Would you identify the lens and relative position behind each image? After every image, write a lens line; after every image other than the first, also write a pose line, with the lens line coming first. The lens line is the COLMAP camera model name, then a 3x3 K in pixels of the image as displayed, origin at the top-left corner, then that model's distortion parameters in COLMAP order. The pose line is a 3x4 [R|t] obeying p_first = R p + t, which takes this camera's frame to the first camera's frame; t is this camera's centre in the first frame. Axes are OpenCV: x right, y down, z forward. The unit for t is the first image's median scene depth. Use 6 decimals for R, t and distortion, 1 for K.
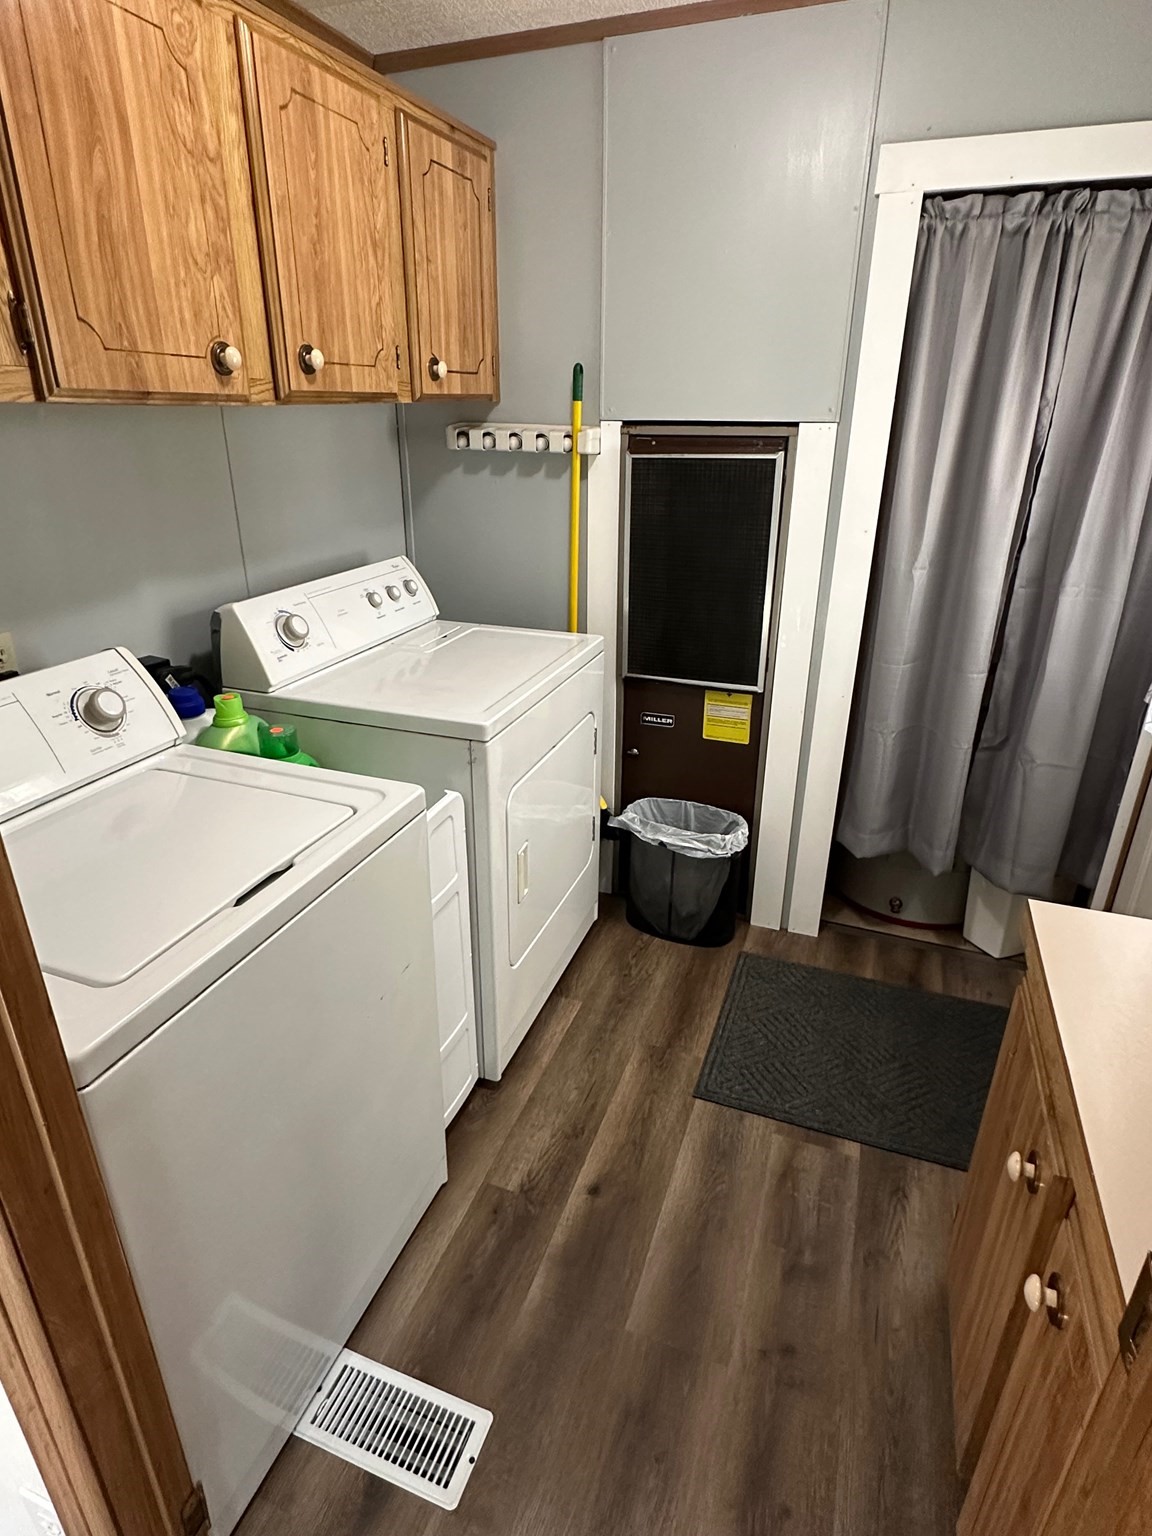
lens RADIAL K [[836.2, 0, 570.9], [0, 836.2, 761.8], [0, 0, 1]] dist [-0.003382, 0.000420]
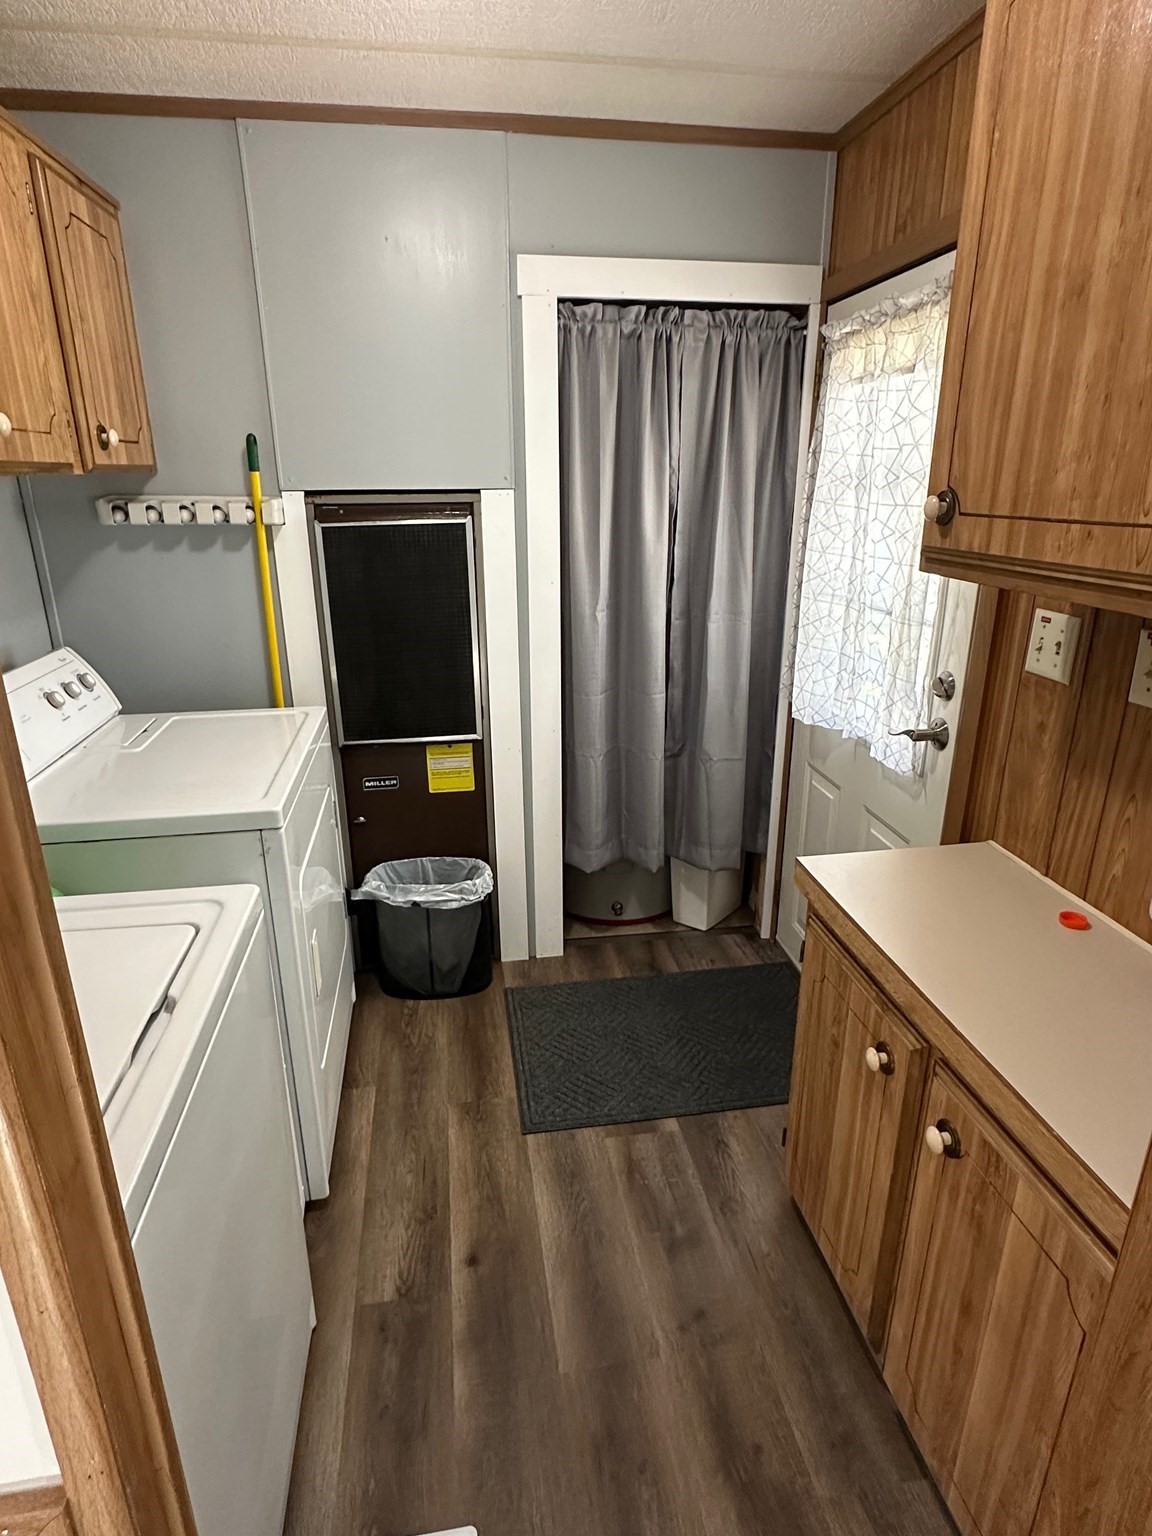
lens RADIAL K [[836.2, 0, 572.2], [0, 836.2, 763.2], [0, 0, 1]] dist [-0.003382, 0.000420]
pose [[0.870250, -0.165552, 0.463959, -0.186656], [0.198642, 0.979803, -0.022975, -0.006942], [-0.450785, 0.112156, 0.885559, 0.019009]]
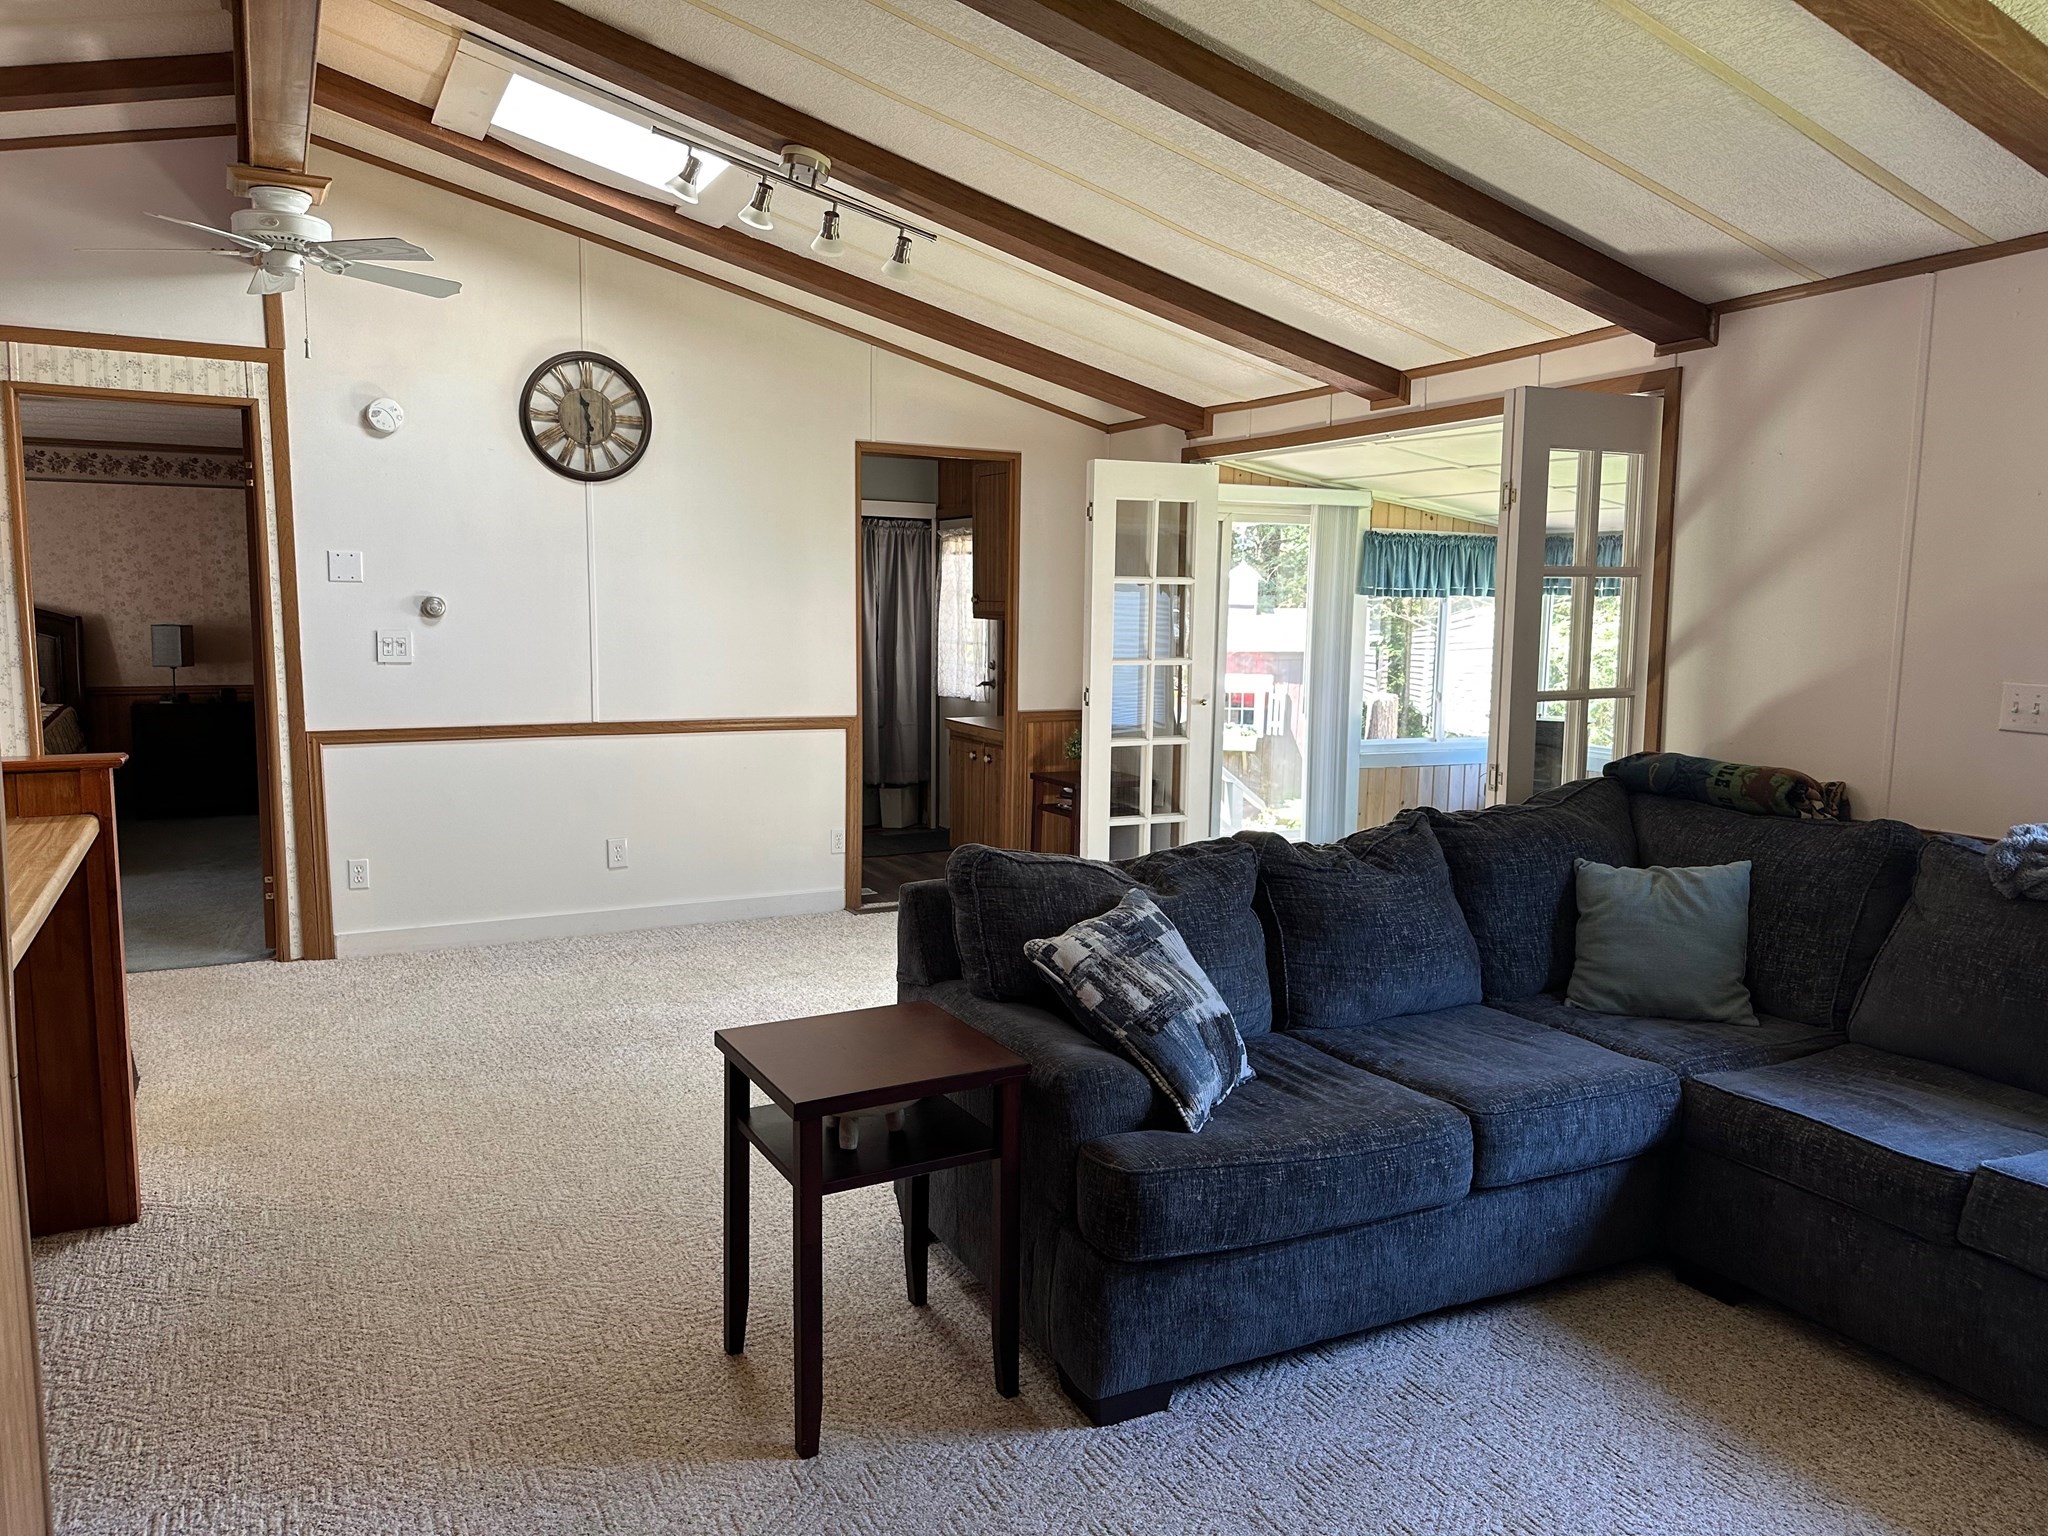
lens RADIAL K [[1449.0, 0, 1022.9], [0, 1449.0, 773.0], [0, 0, 1]] dist [0.000080, 0.000003]
pose [[0.665820, -0.076246, 0.742206, -2.360466], [0.280714, 0.947273, -0.154511, 0.888433], [-0.691291, 0.311225, 0.652116, -1.959208]]
